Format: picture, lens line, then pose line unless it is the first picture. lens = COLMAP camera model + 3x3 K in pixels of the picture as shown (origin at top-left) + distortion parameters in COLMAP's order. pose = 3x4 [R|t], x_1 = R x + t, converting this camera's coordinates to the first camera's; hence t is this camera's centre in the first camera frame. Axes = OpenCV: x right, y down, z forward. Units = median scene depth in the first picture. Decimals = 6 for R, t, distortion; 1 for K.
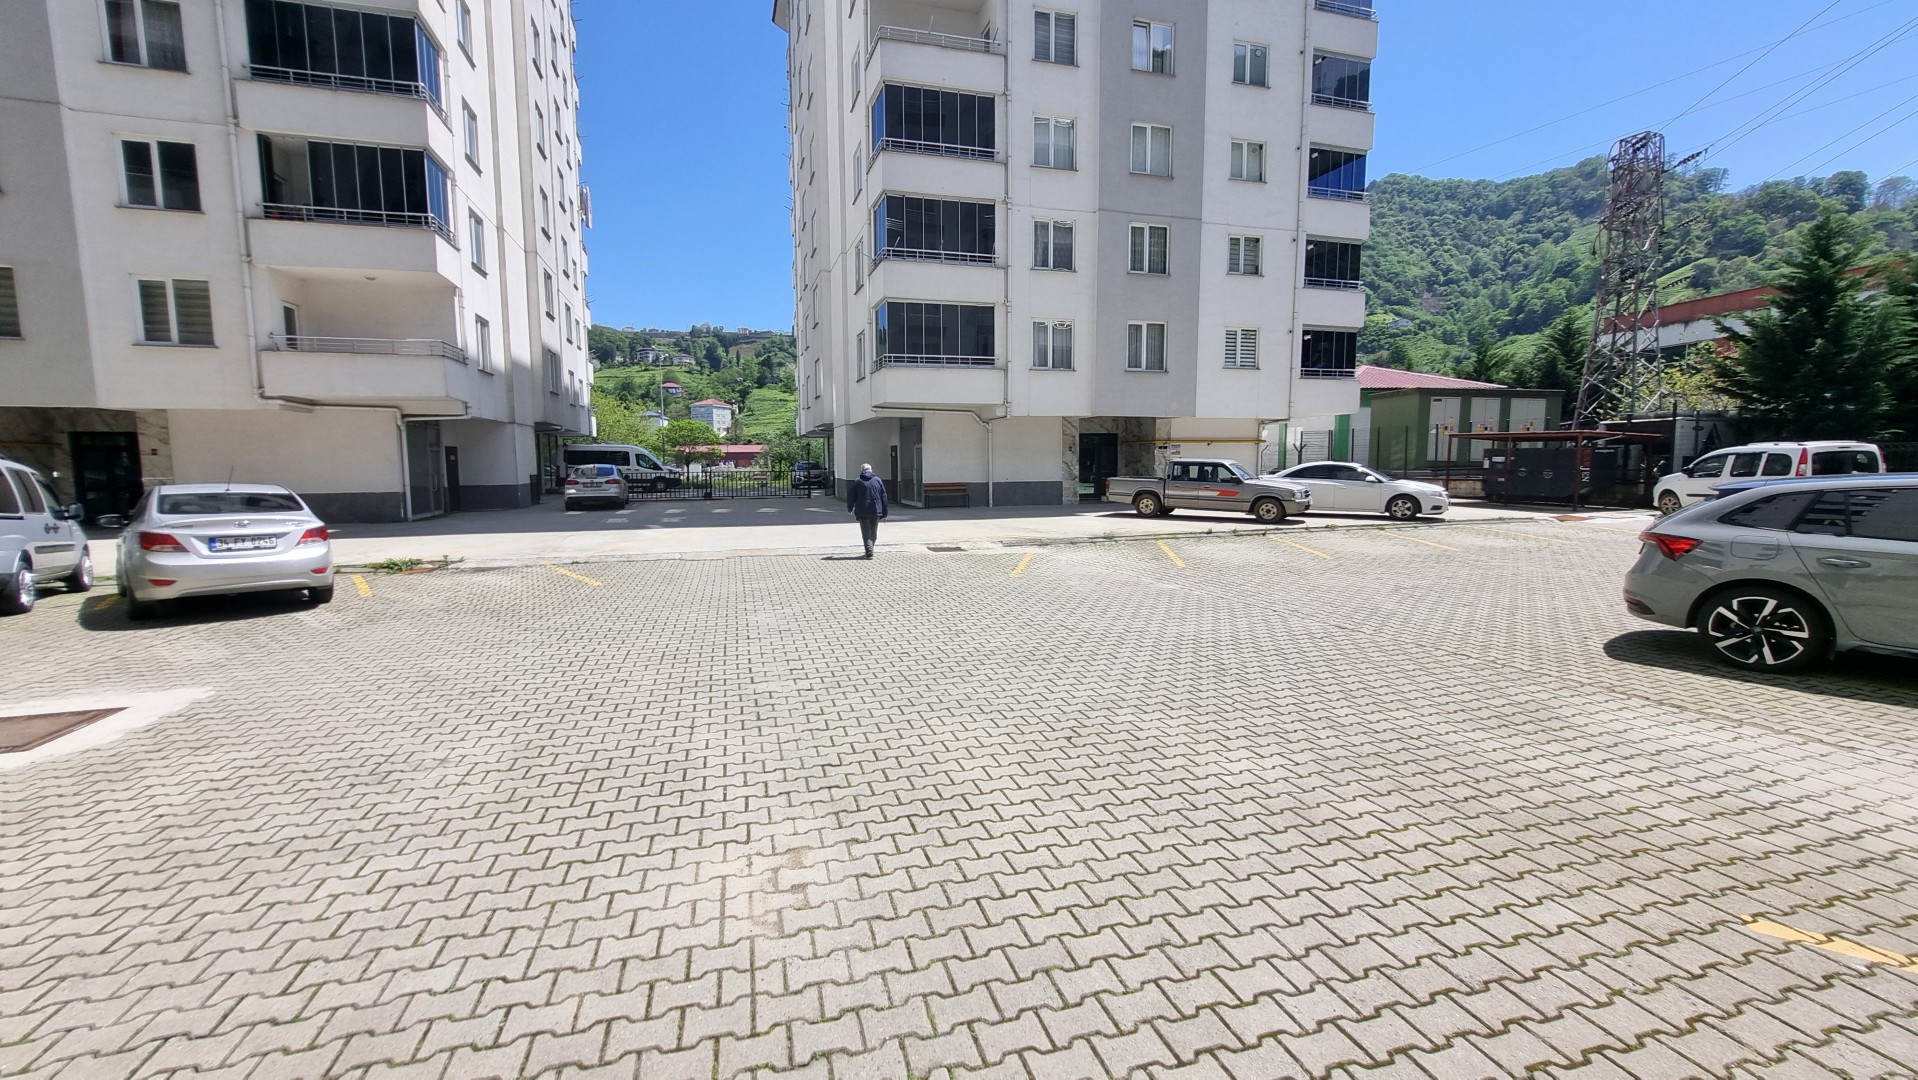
lens RADIAL K [[753.9, 0, 940.5], [0, 753.9, 527.6], [0, 0, 1]] dist [0.000604, -0.001489]
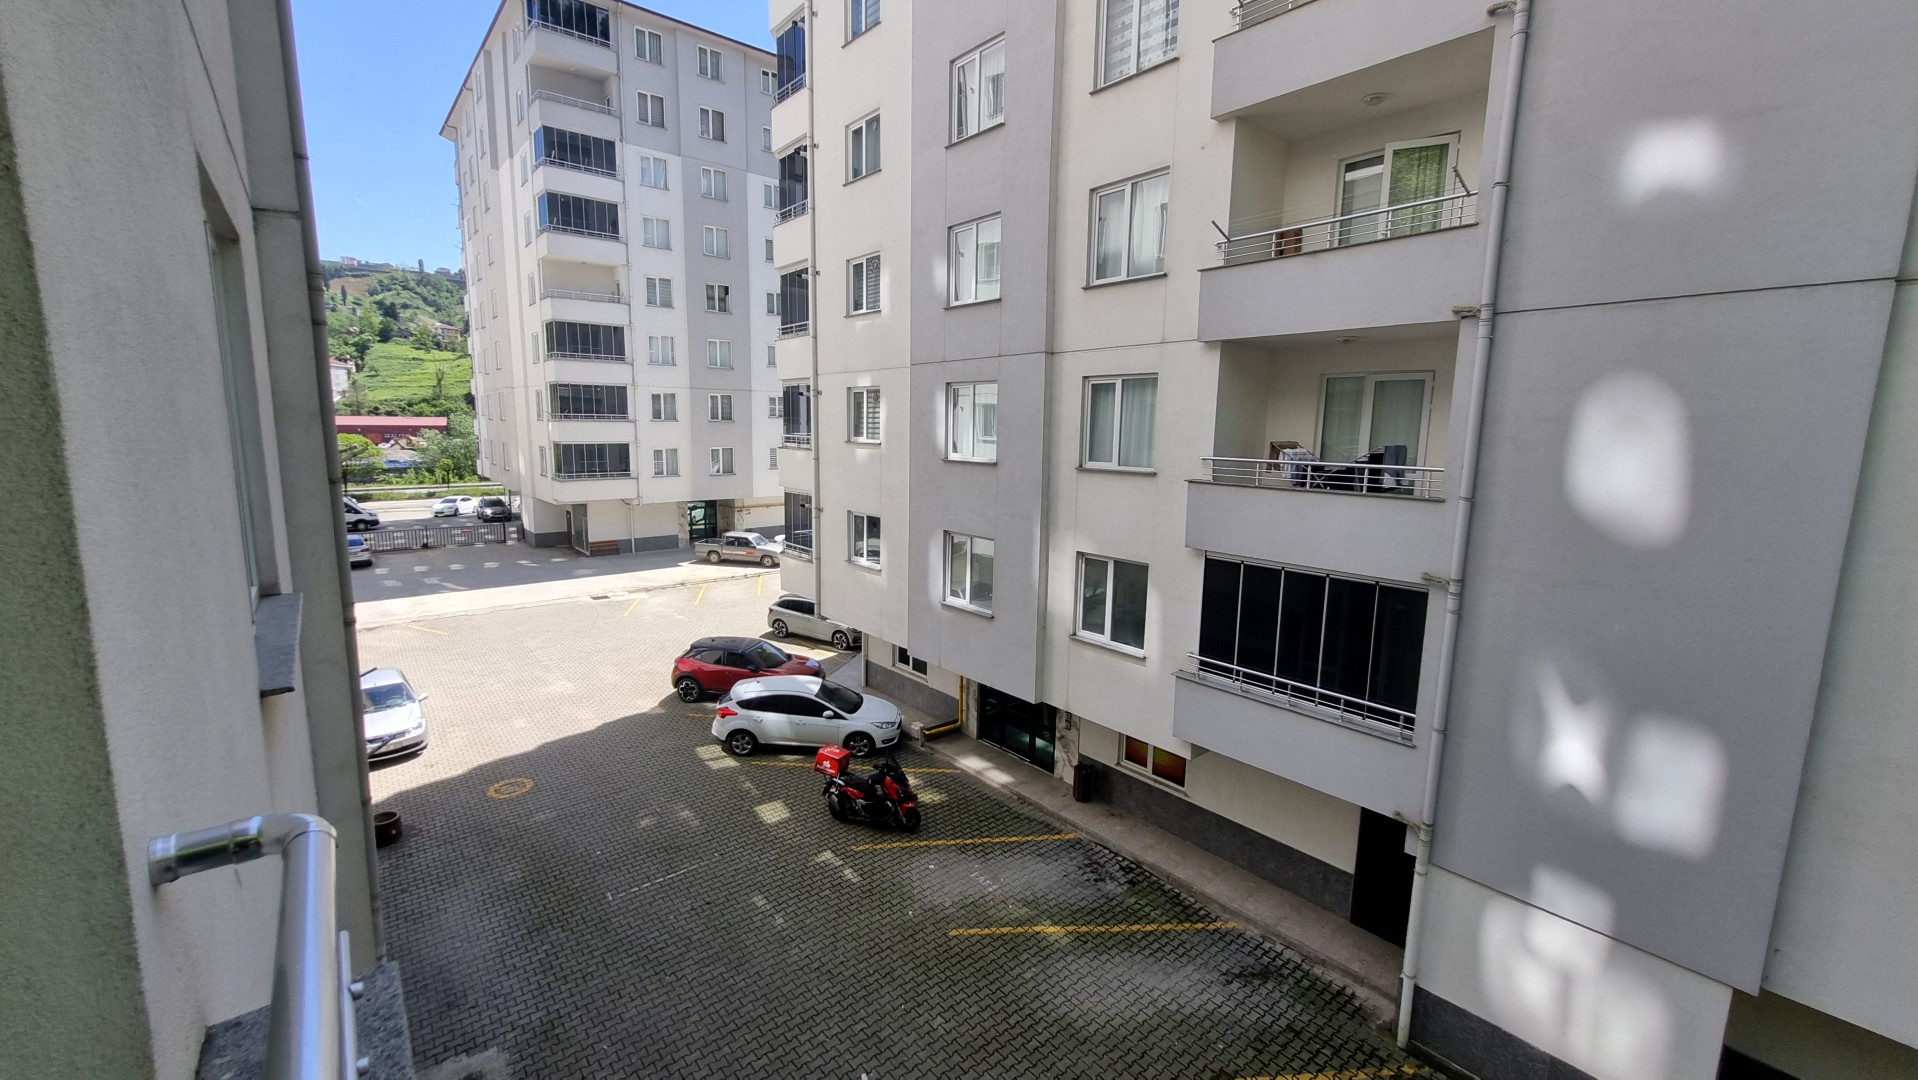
lens RADIAL K [[753.9, 0, 929.0], [0, 753.9, 530.2], [0, 0, 1]] dist [0.000604, -0.001489]
pose [[0.924692, -0.038221, 0.378793, 0.042013], [0.018171, 0.998245, 0.056366, -0.165104], [-0.380282, -0.045238, 0.923763, -0.830344]]
